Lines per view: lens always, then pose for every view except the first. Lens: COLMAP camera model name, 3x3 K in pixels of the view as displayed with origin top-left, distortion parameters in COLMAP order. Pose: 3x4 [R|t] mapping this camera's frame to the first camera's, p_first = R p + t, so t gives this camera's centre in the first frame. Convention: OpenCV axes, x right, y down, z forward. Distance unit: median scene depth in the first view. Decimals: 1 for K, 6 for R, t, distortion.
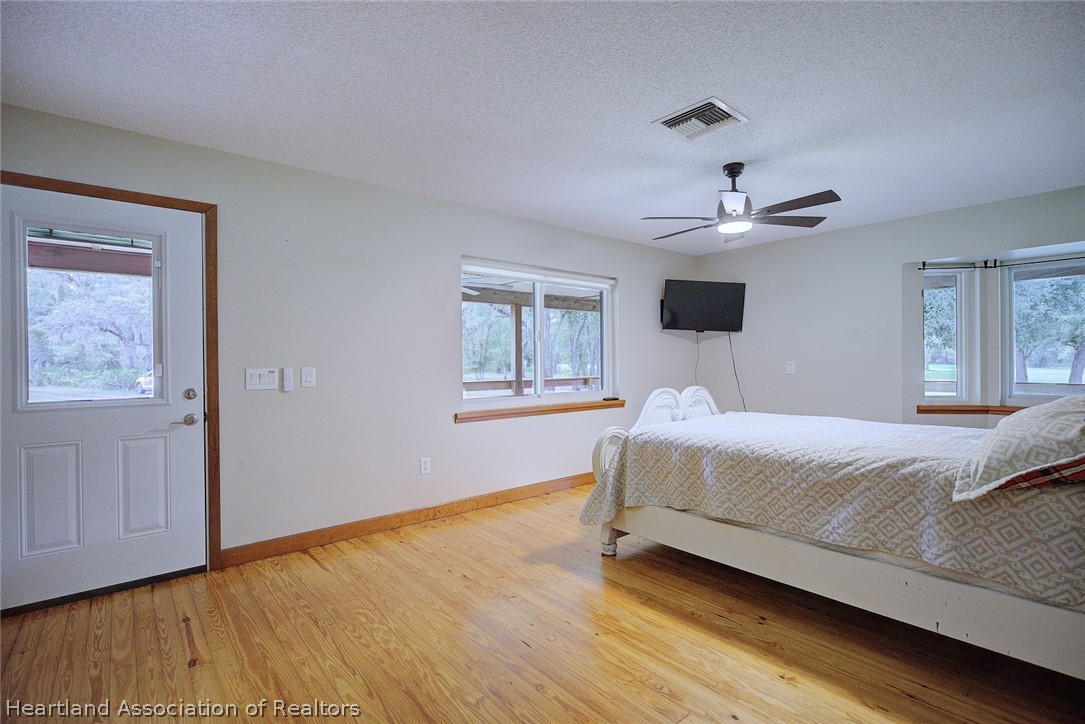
lens RADIAL K [[508.4, 0, 540.0], [0, 508.4, 363.9], [0, 0, 1]] dist [-0.006247, 0.000219]
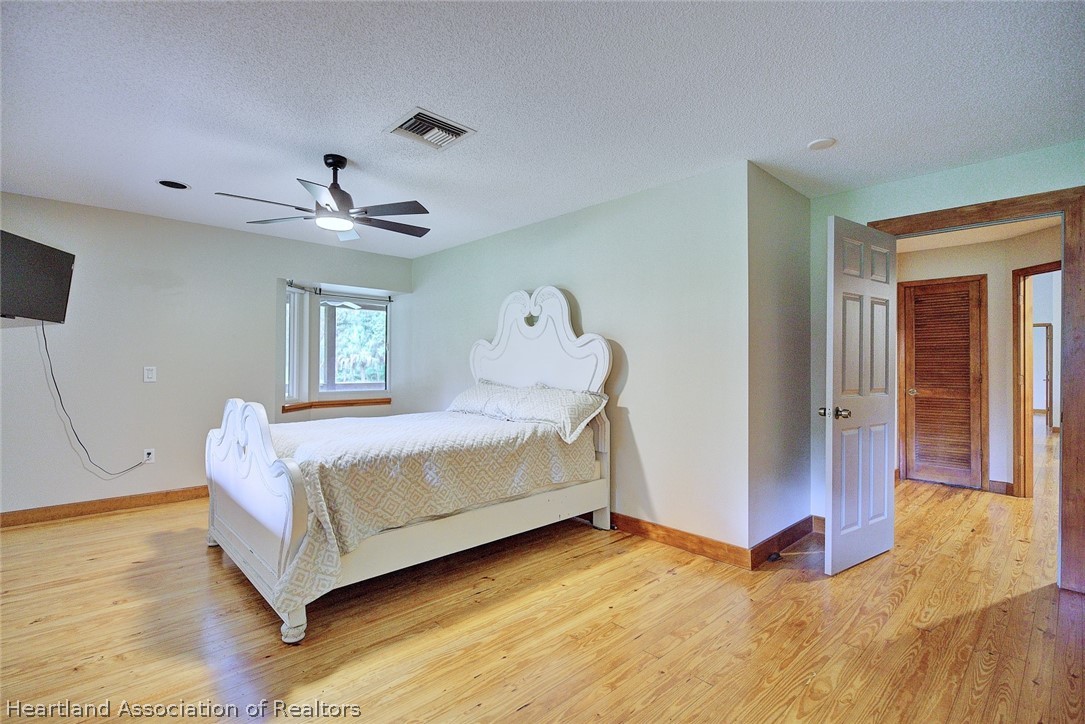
lens RADIAL K [[508.4, 0, 543.4], [0, 508.4, 363.5], [0, 0, 1]] dist [-0.006247, 0.000219]
pose [[-0.063437, 0.008394, 0.997951, -0.703468], [0.002186, 0.999963, -0.008272, -0.002871], [-0.997983, 0.001657, -0.063453, 0.832689]]
